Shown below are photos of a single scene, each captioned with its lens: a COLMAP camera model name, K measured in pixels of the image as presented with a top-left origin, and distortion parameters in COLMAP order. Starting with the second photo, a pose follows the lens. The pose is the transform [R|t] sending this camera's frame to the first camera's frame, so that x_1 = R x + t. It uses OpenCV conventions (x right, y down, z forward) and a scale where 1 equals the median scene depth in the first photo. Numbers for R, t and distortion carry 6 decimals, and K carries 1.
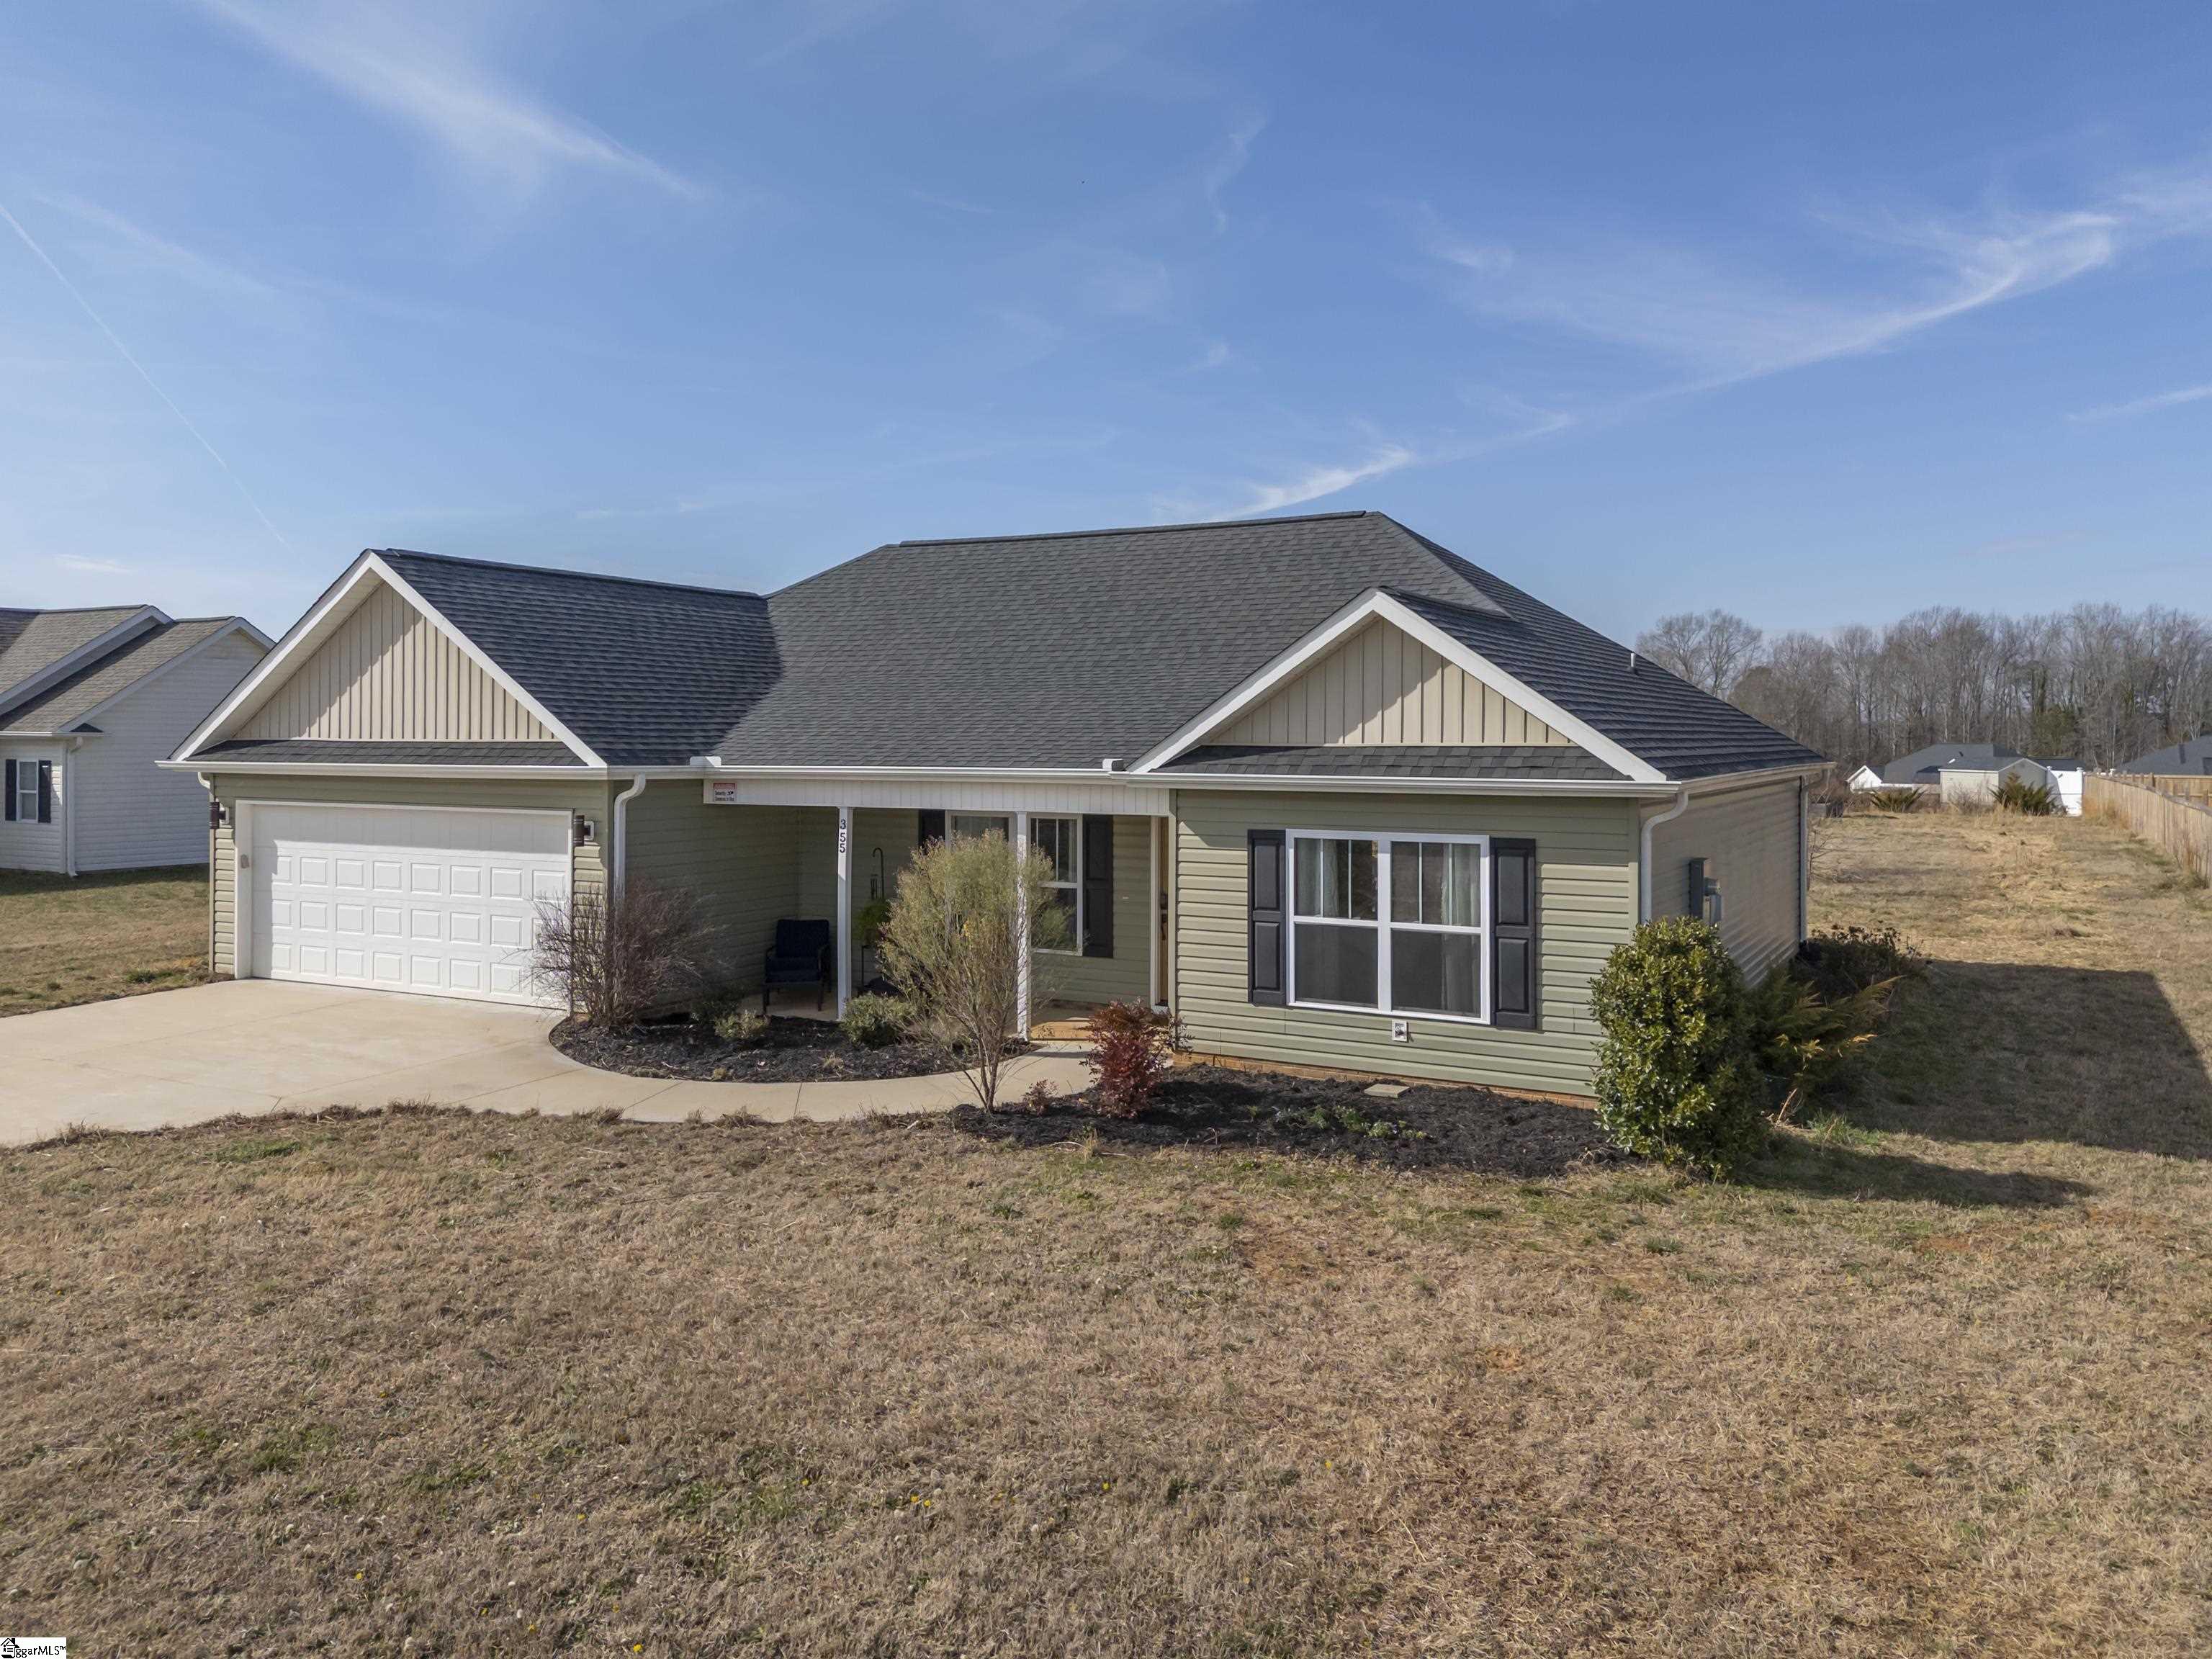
lens RADIAL K [[1613.5, 0, 1082.8], [0, 1613.5, 820.4], [0, 0, 1]] dist [0.095844, -0.078674]
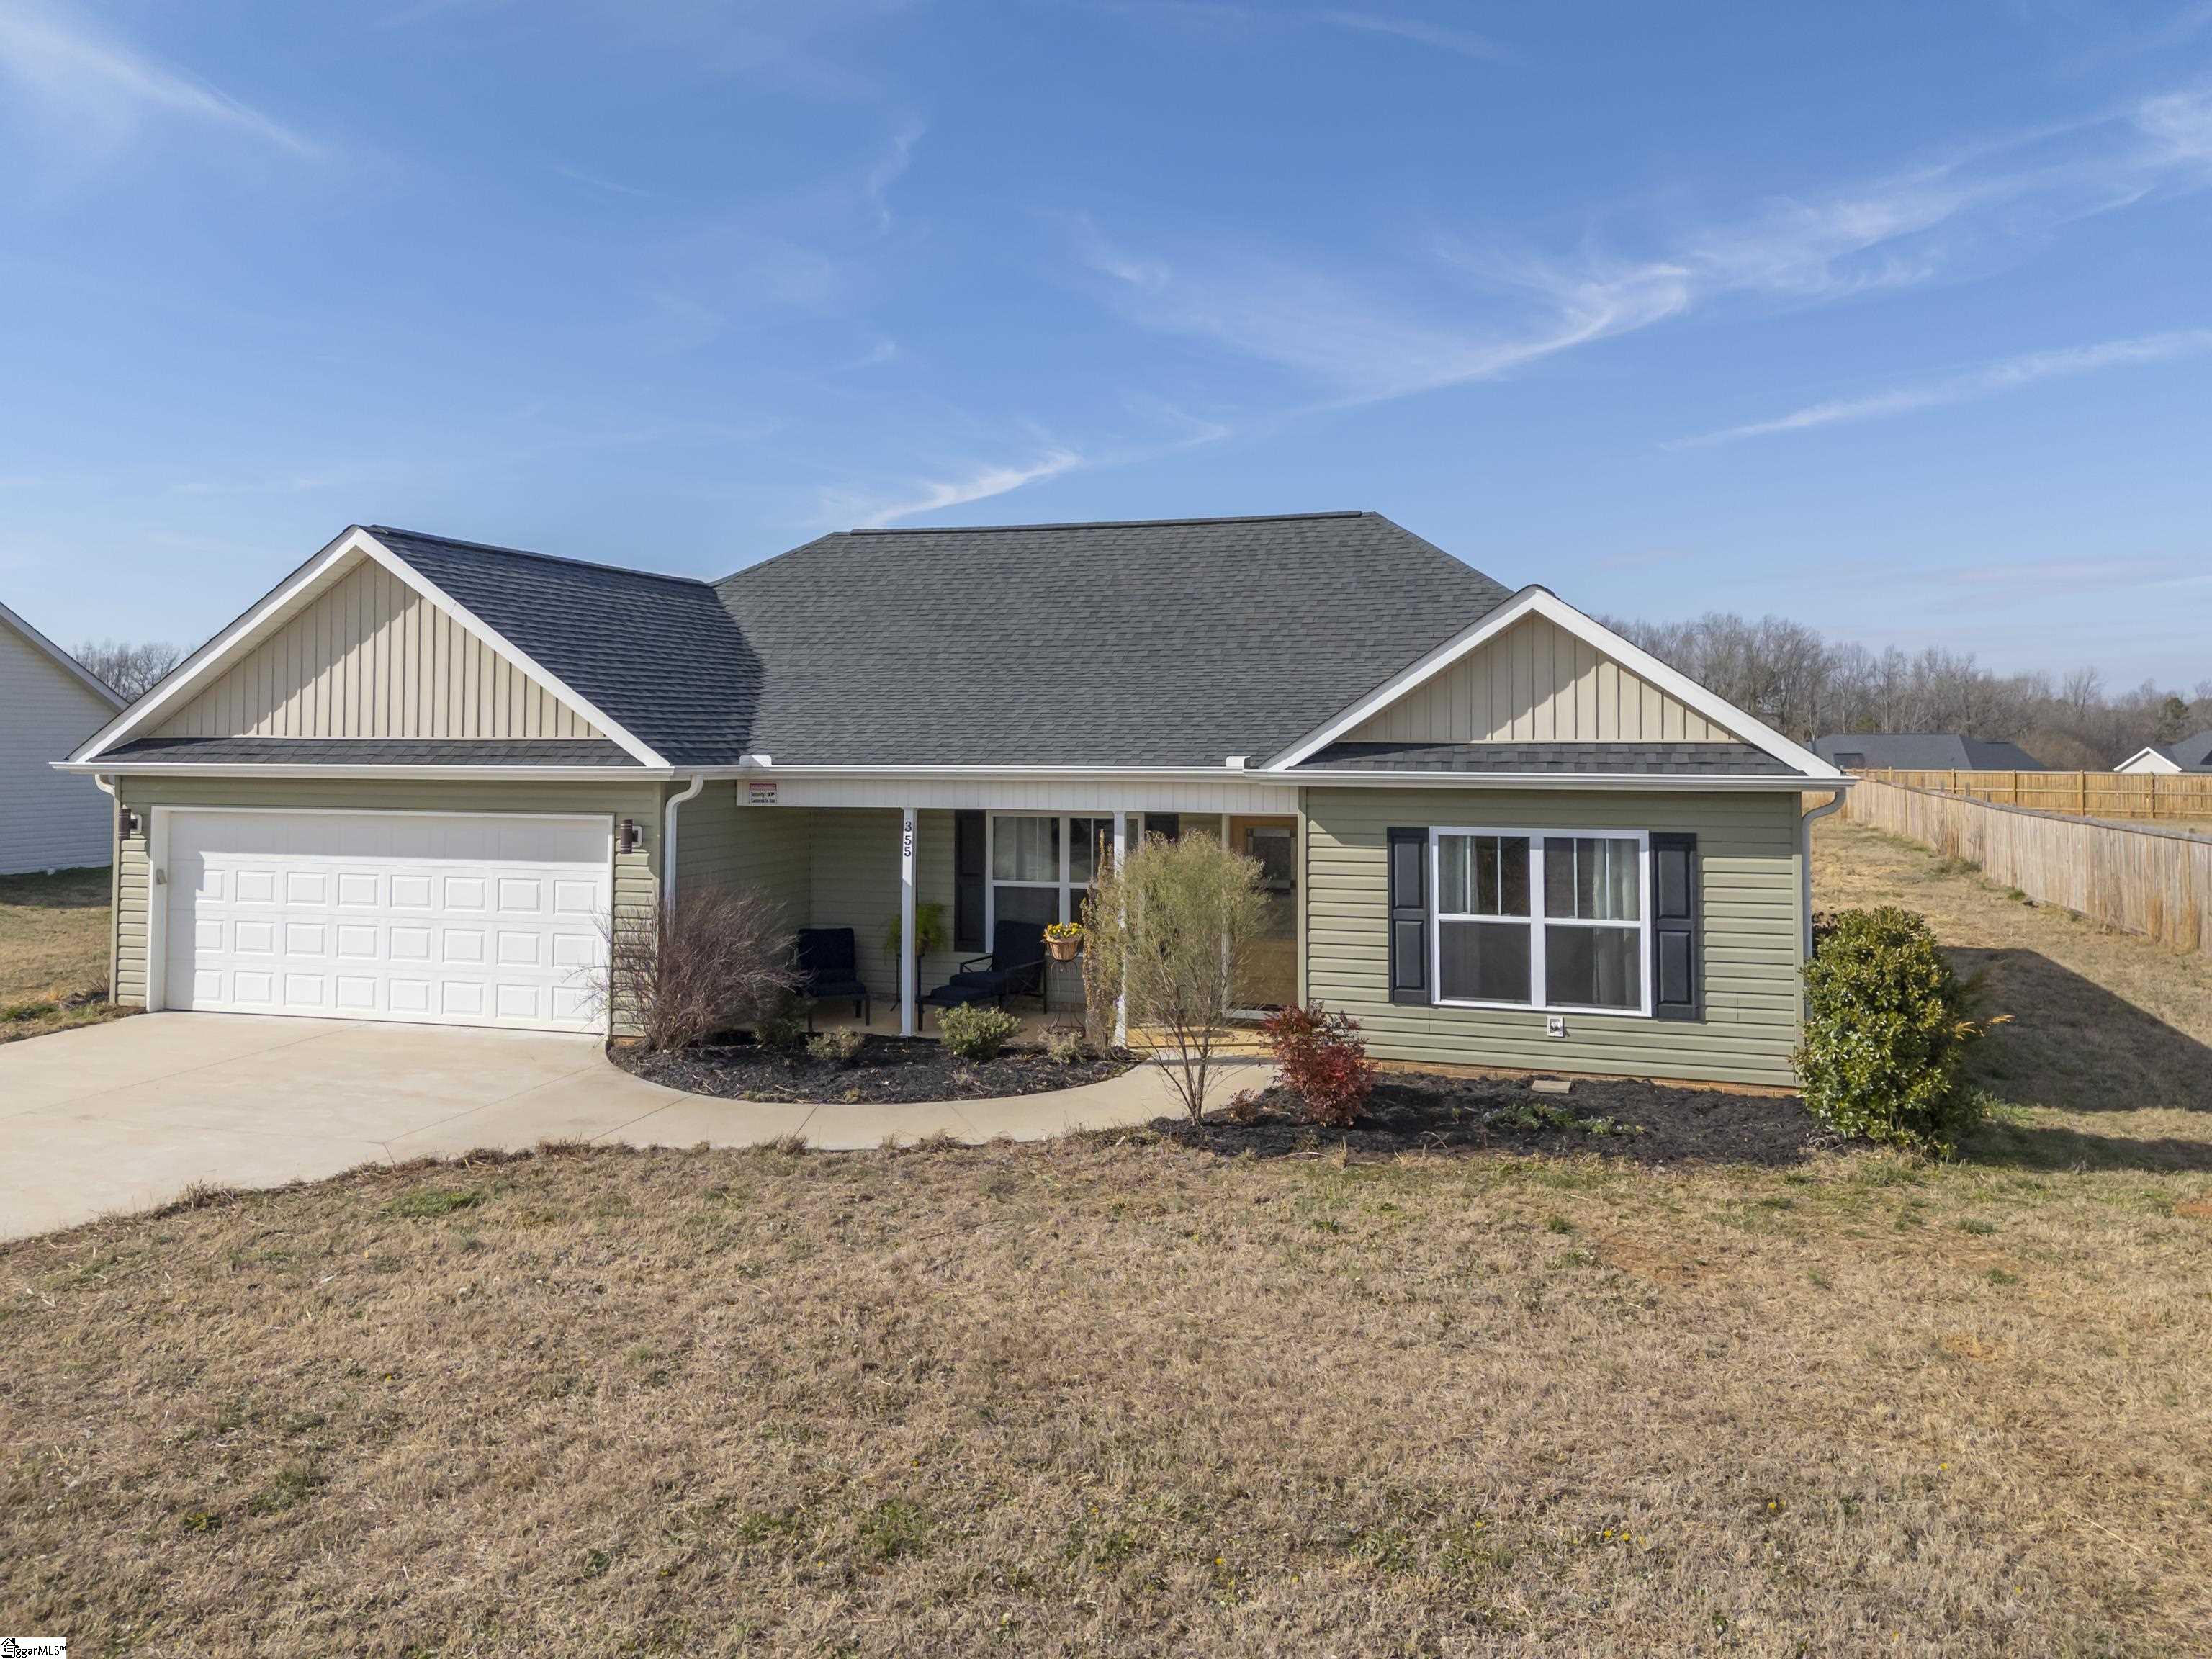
lens RADIAL K [[1642.7, 0, 1060.5], [0, 1642.7, 778.4], [0, 0, 1]] dist [0.070144, -0.037383]
pose [[0.981016, -0.004304, 0.193879, -0.295597], [0.009392, 0.999635, -0.025329, -0.000483], [-0.193699, 0.026669, 0.980698, 0.049662]]
